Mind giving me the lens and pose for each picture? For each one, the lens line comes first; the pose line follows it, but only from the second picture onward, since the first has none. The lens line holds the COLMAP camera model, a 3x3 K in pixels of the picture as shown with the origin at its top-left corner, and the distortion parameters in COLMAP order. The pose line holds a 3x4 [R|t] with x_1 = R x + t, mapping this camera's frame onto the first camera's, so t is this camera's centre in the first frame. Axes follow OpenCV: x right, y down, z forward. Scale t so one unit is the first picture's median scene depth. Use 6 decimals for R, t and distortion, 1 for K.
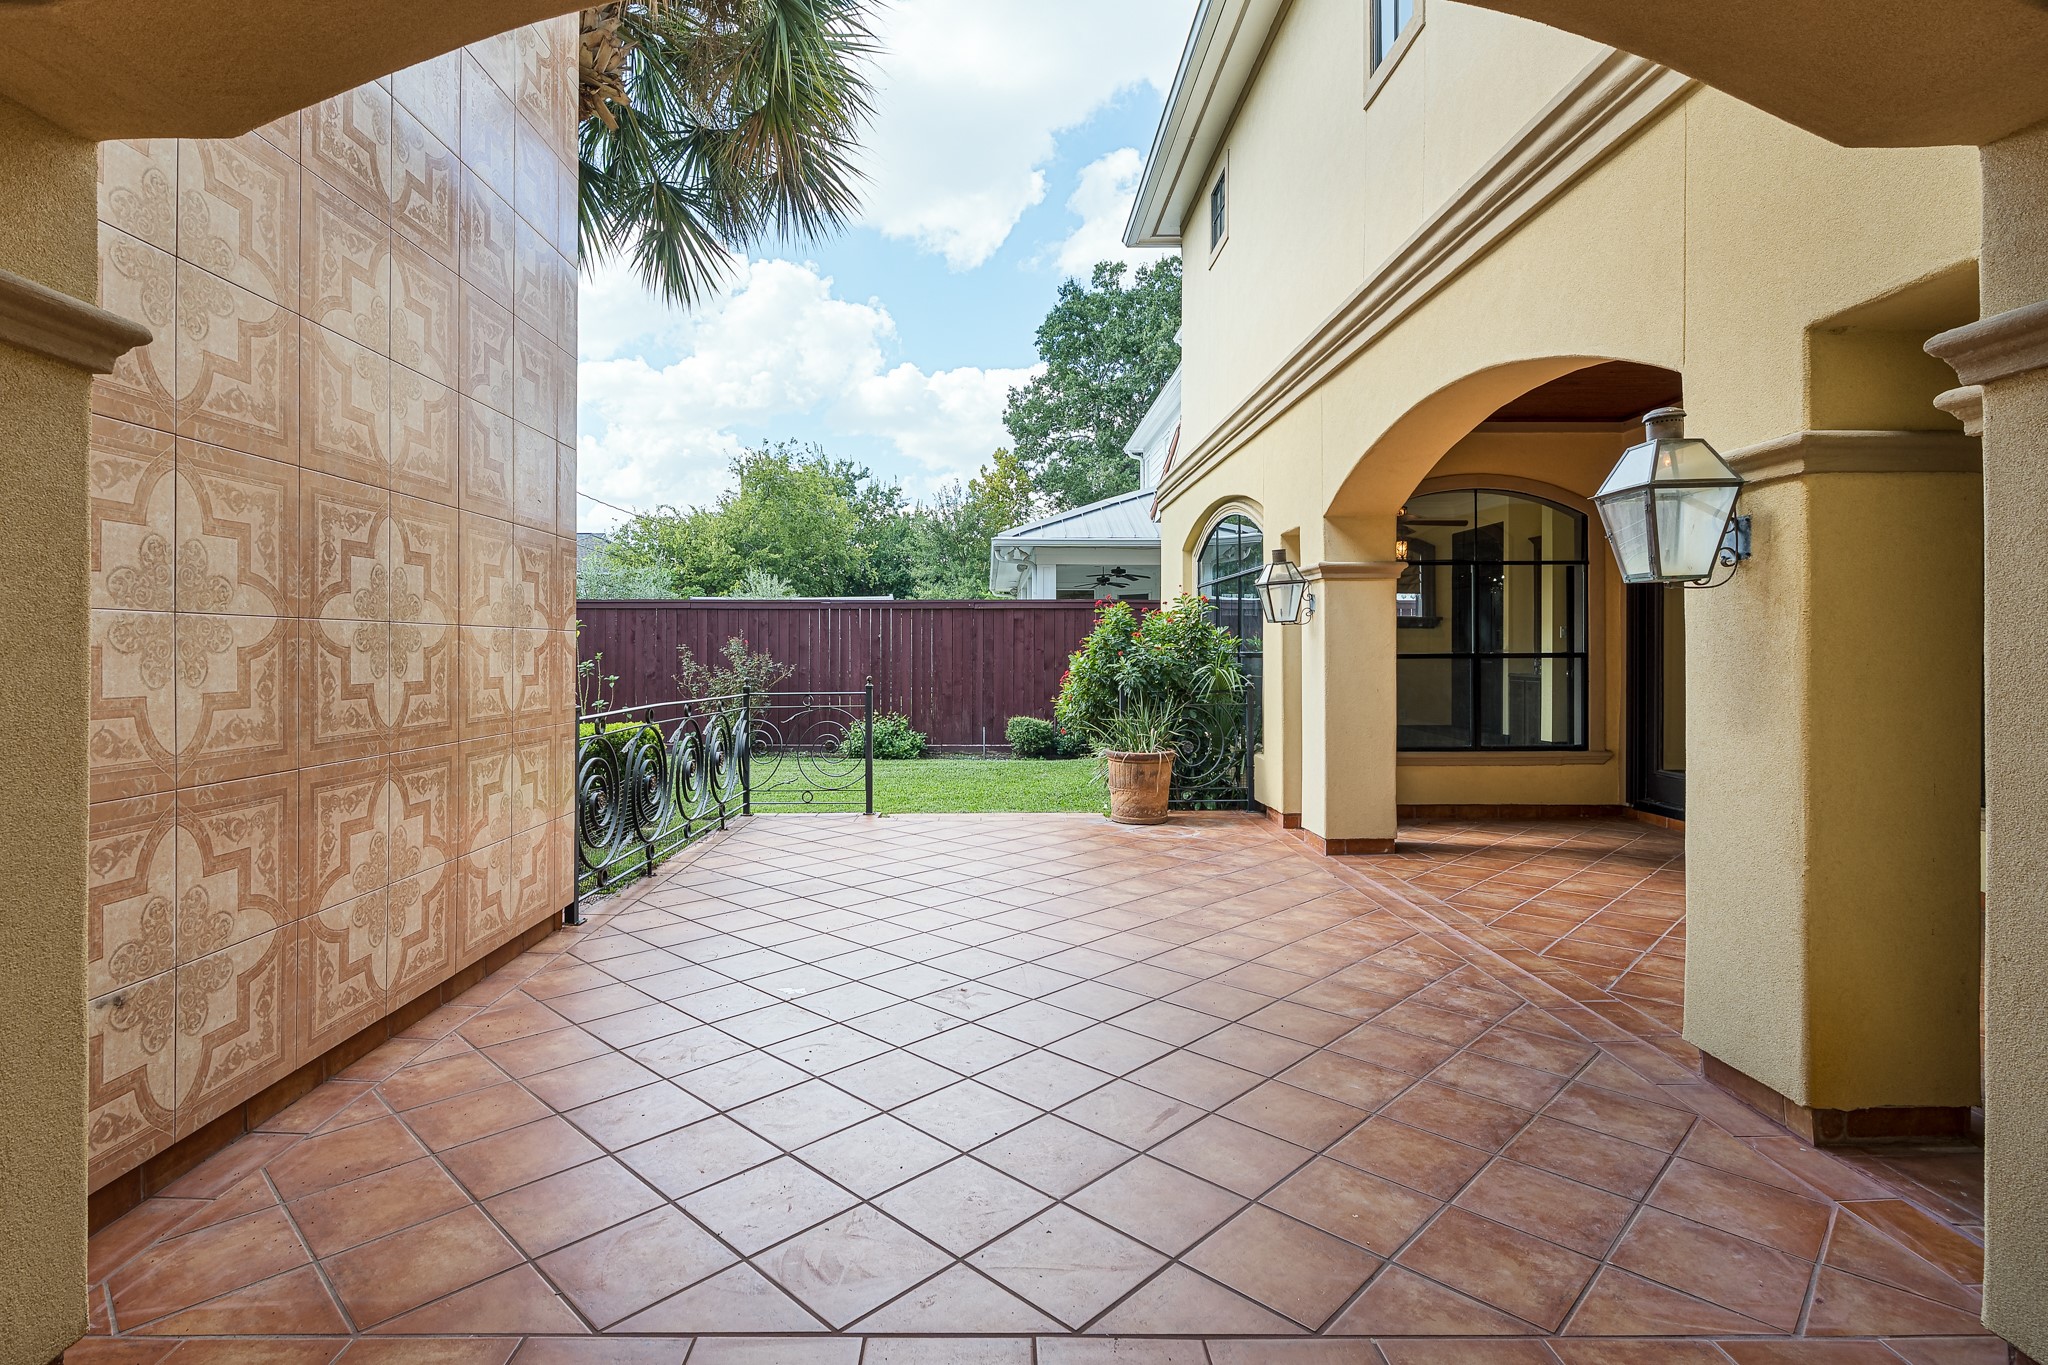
lens RADIAL K [[1006.6, 0, 1017.4], [0, 1006.6, 703.5], [0, 0, 1]] dist [-0.001083, 0.000463]
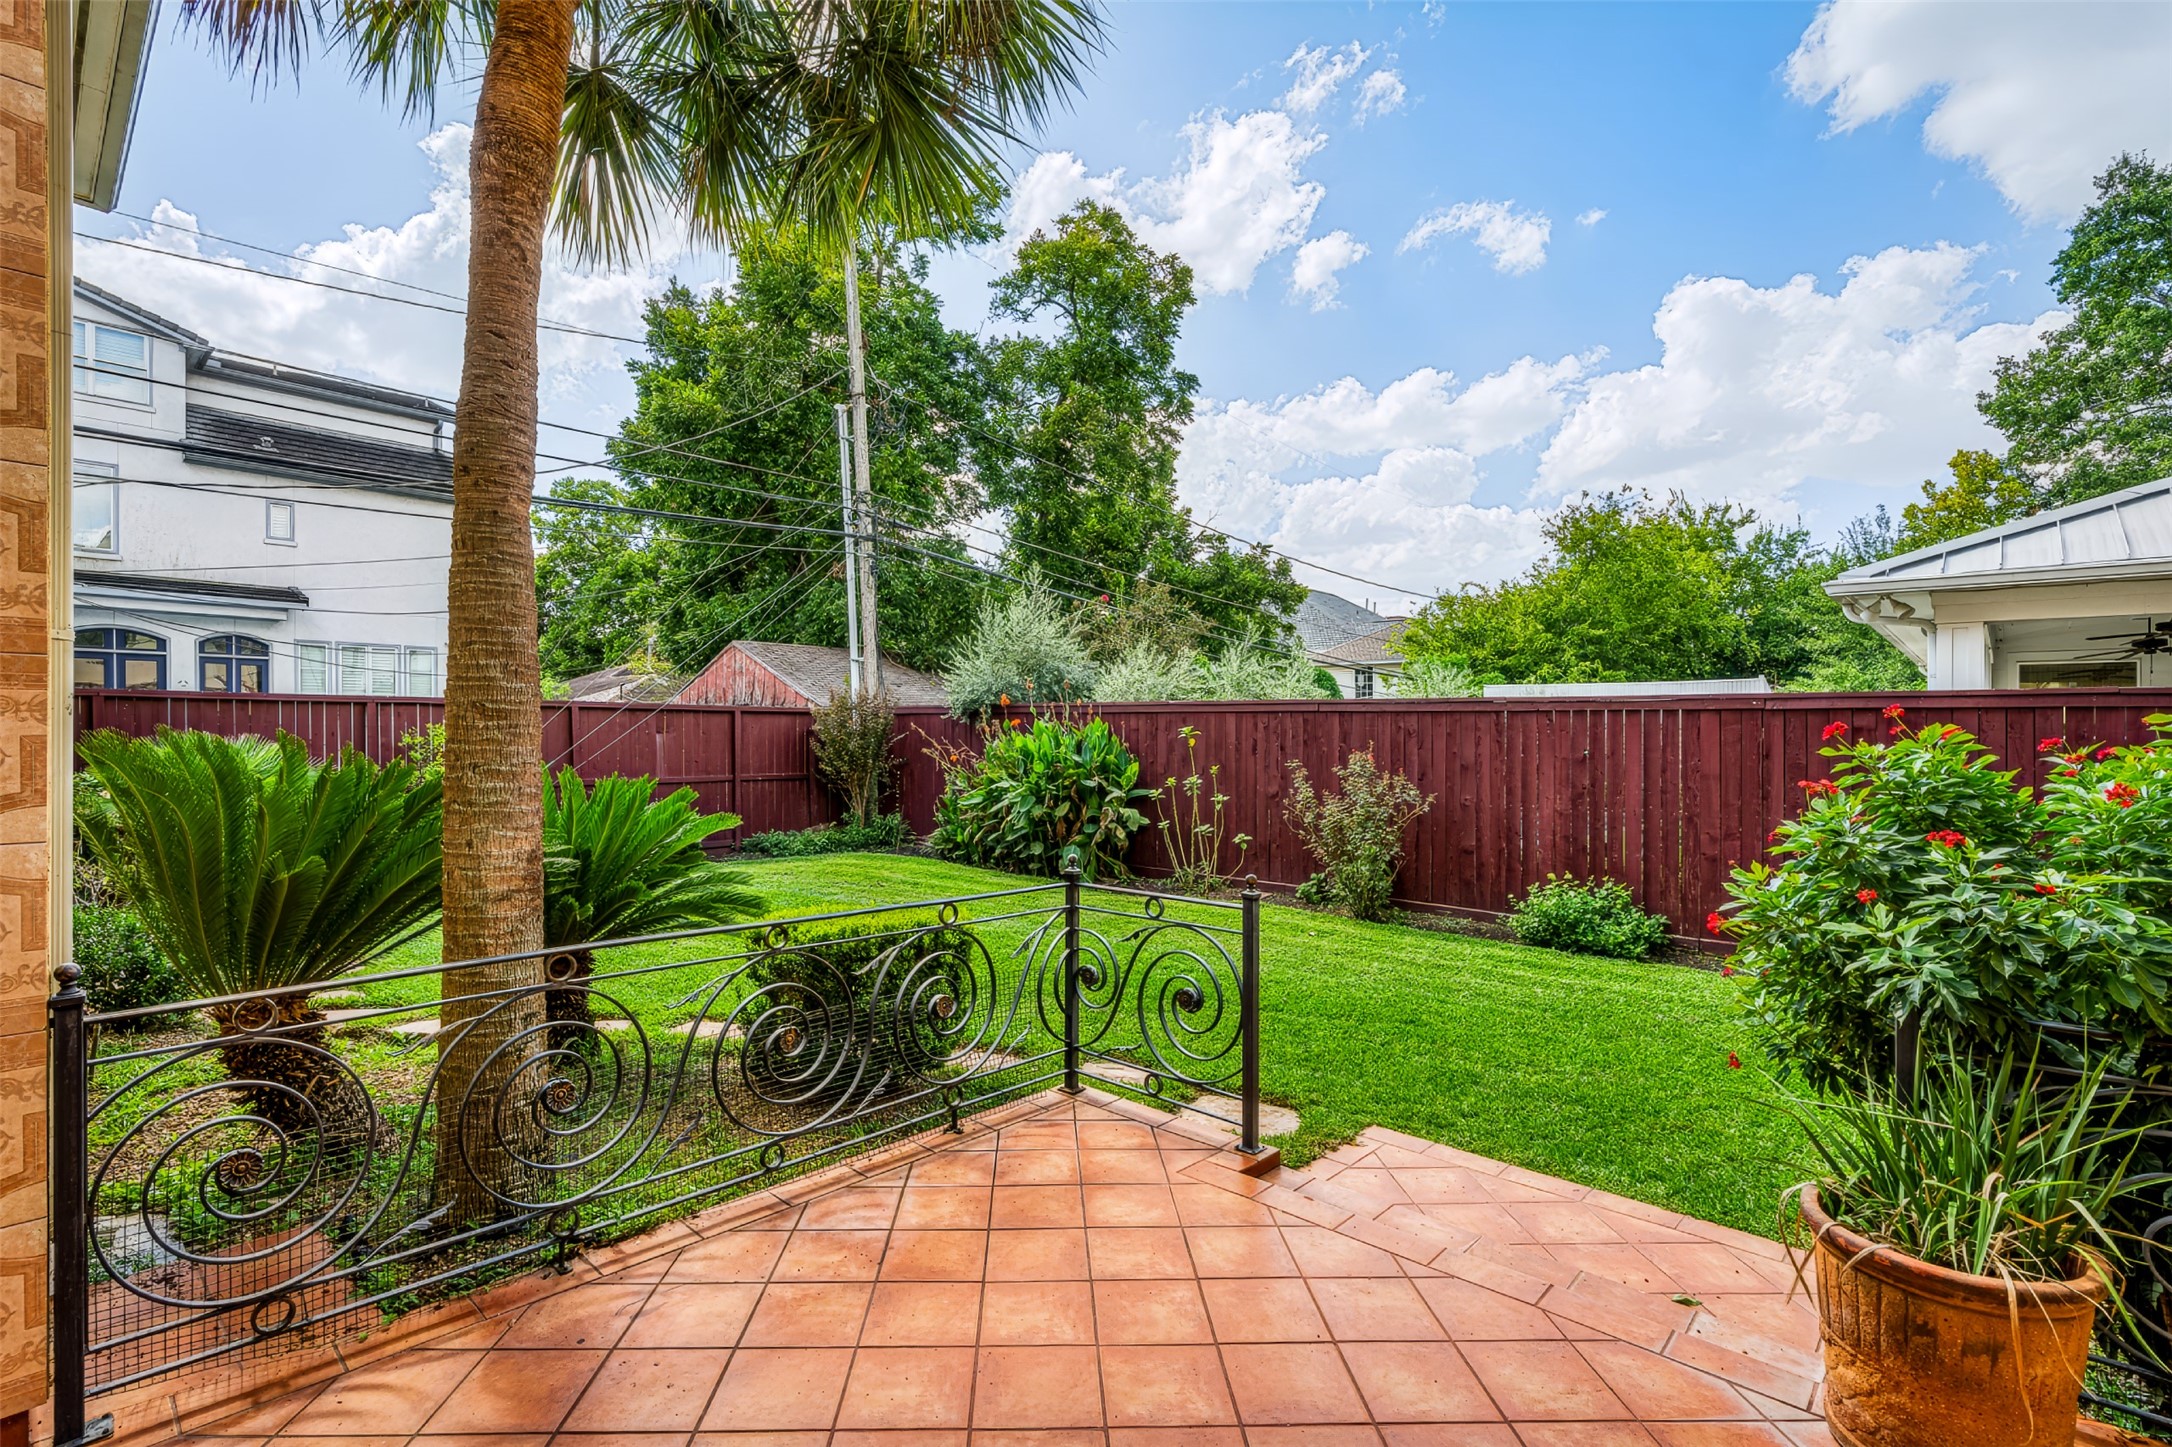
lens RADIAL K [[1012.1, 0, 1086.0], [0, 1012.1, 723.5], [0, 0, 1]] dist [0.002739, 0.000665]
pose [[0.716122, 0.006785, -0.697942, 0.032020], [-0.050466, 0.997839, -0.042081, -0.016933], [0.696148, 0.065357, 0.714917, 0.126514]]
